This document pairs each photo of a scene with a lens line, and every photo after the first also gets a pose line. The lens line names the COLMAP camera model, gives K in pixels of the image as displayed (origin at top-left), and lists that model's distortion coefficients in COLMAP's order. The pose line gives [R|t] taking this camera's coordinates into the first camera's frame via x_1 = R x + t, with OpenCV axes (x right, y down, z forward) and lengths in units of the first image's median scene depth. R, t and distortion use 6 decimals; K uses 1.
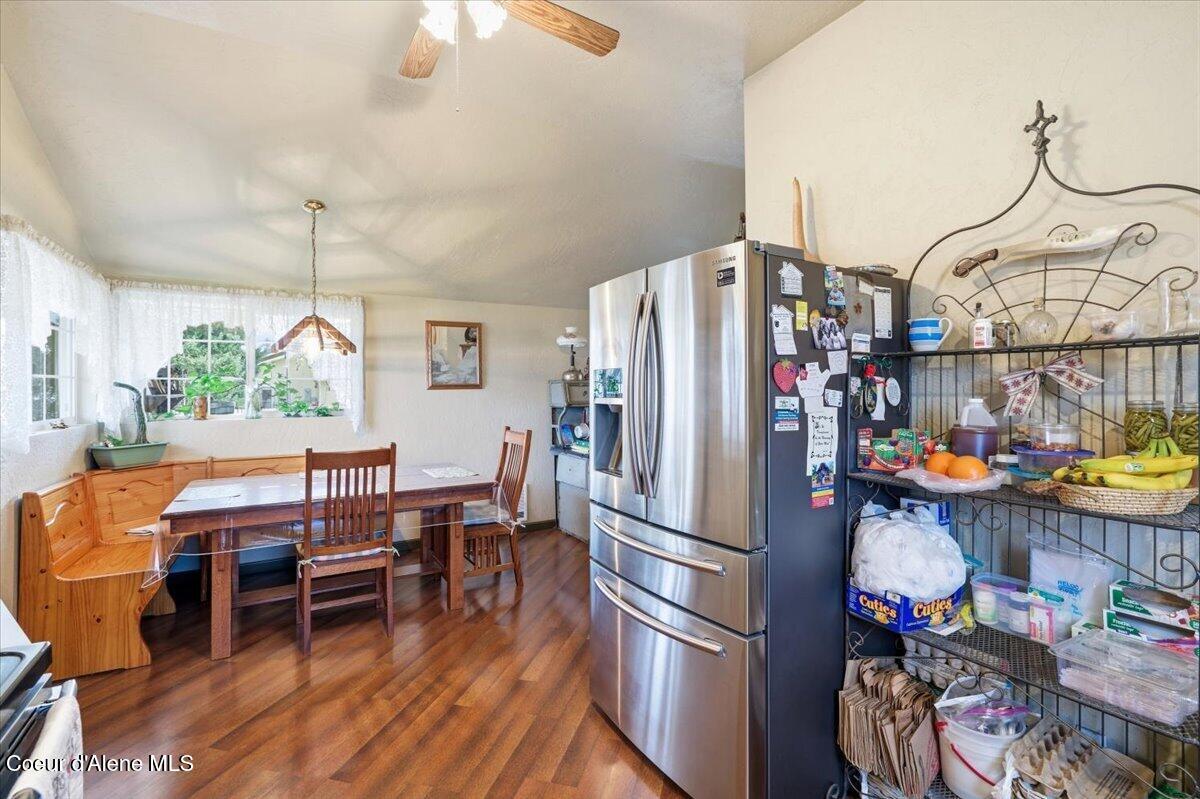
lens RADIAL K [[559.3, 0, 600.2], [0, 559.3, 407.4], [0, 0, 1]] dist [-0.000674, -0.000049]
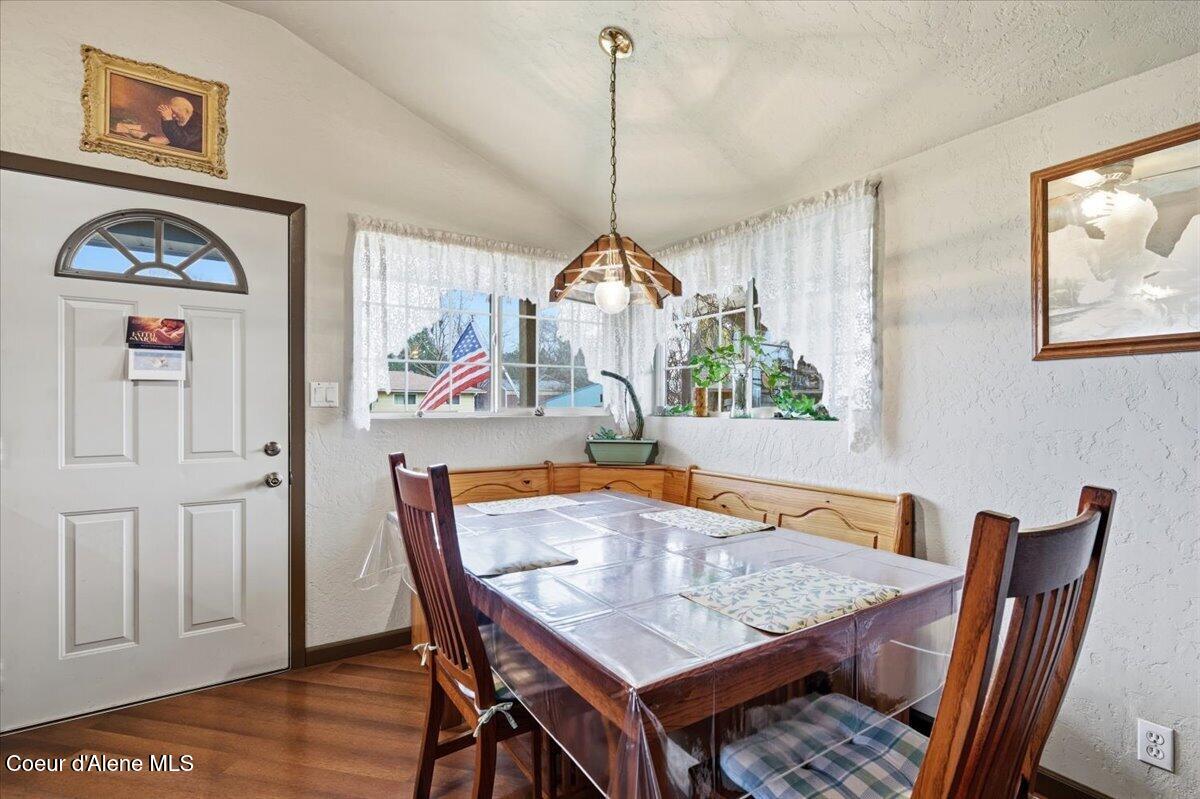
lens RADIAL K [[559.3, 0, 600.2], [0, 559.3, 407.4], [0, 0, 1]] dist [-0.000674, -0.000049]
pose [[0.048562, 0.025553, -0.998493, 0.048531], [-0.008502, 0.999647, 0.025169, -0.008820], [0.998784, 0.007267, 0.048762, 0.743796]]
